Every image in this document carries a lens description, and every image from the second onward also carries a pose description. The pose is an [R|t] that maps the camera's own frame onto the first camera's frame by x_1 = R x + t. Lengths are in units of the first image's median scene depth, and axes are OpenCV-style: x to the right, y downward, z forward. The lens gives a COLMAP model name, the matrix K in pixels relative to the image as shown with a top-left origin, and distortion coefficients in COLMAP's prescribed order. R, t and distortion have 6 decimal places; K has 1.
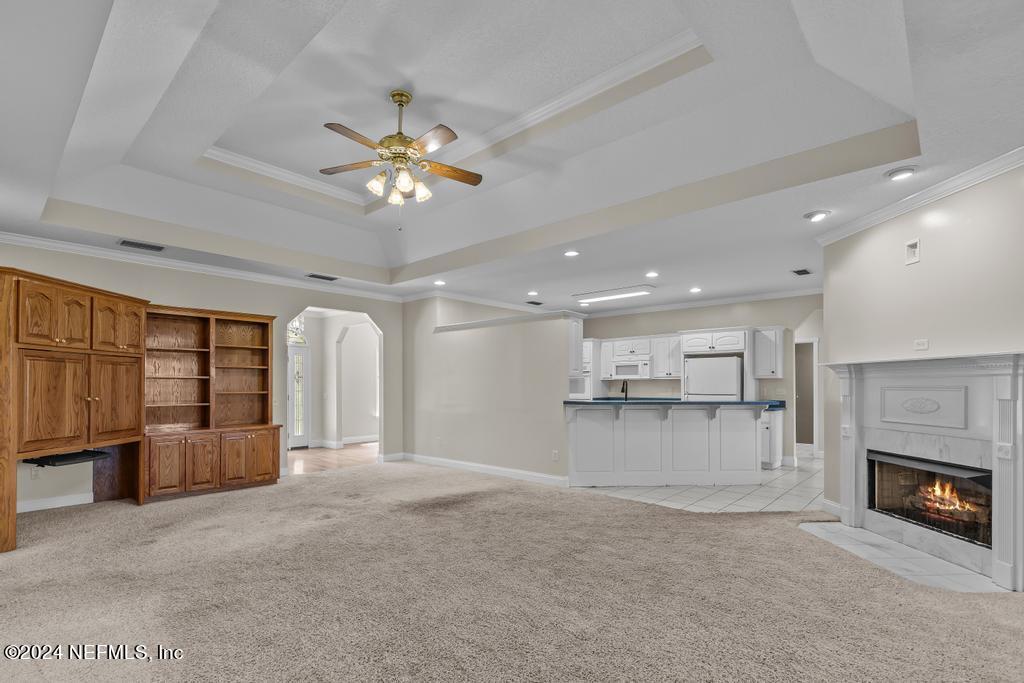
lens RADIAL K [[476.2, 0, 510.3], [0, 476.2, 387.3], [0, 0, 1]] dist [0.000204, -0.000211]
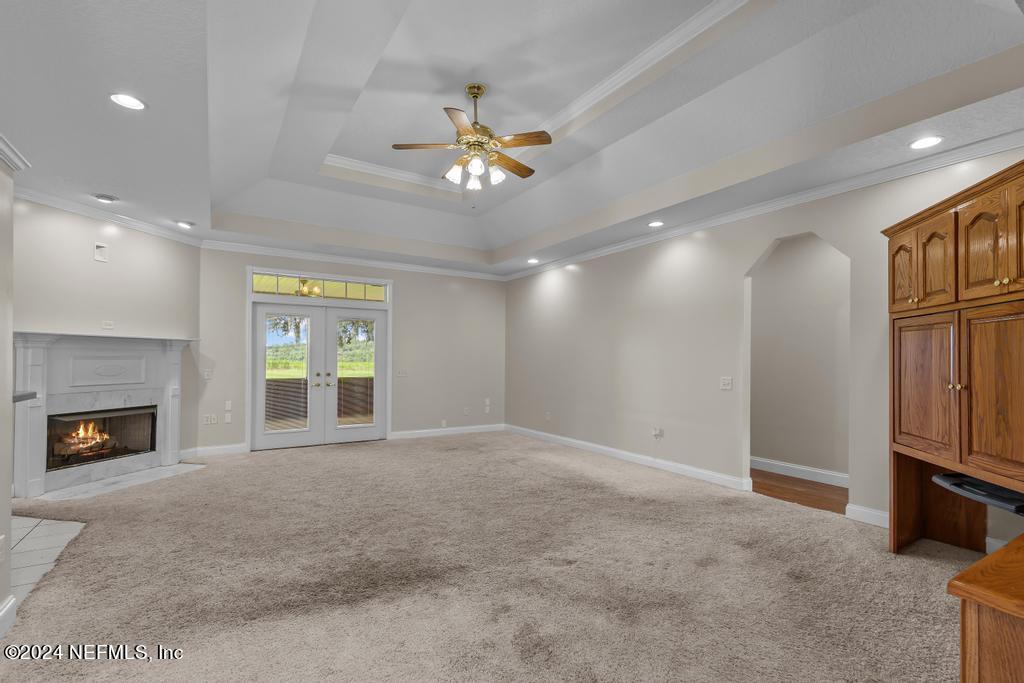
lens RADIAL K [[470.5, 0, 513.7], [0, 470.5, 353.6], [0, 0, 1]] dist [0.000542, 0.000054]
pose [[-0.964984, -0.009461, 0.262138, -0.521625], [-0.011257, 0.999922, -0.005352, -0.007566], [-0.262067, -0.008116, -0.965015, 1.747810]]
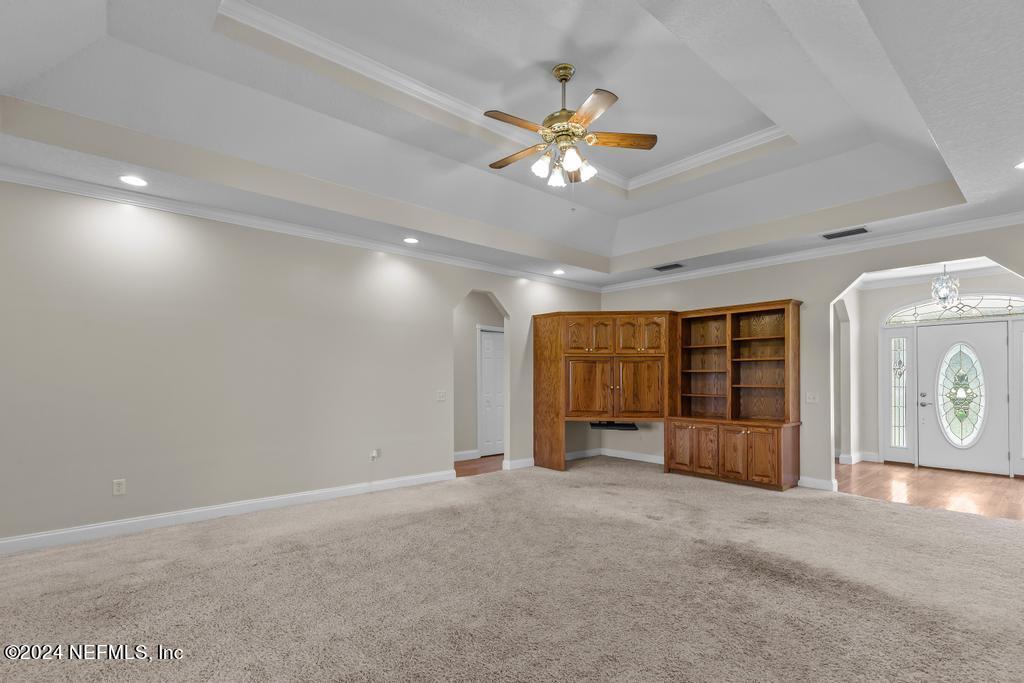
lens RADIAL K [[468.8, 0, 513.0], [0, 468.8, 371.6], [0, 0, 1]] dist [-0.003291, -0.000230]
pose [[-0.120827, -0.016645, -0.992534, 0.607181], [-0.008545, 0.999840, -0.015728, 0.001884], [0.992637, 0.006581, -0.120950, 0.888539]]
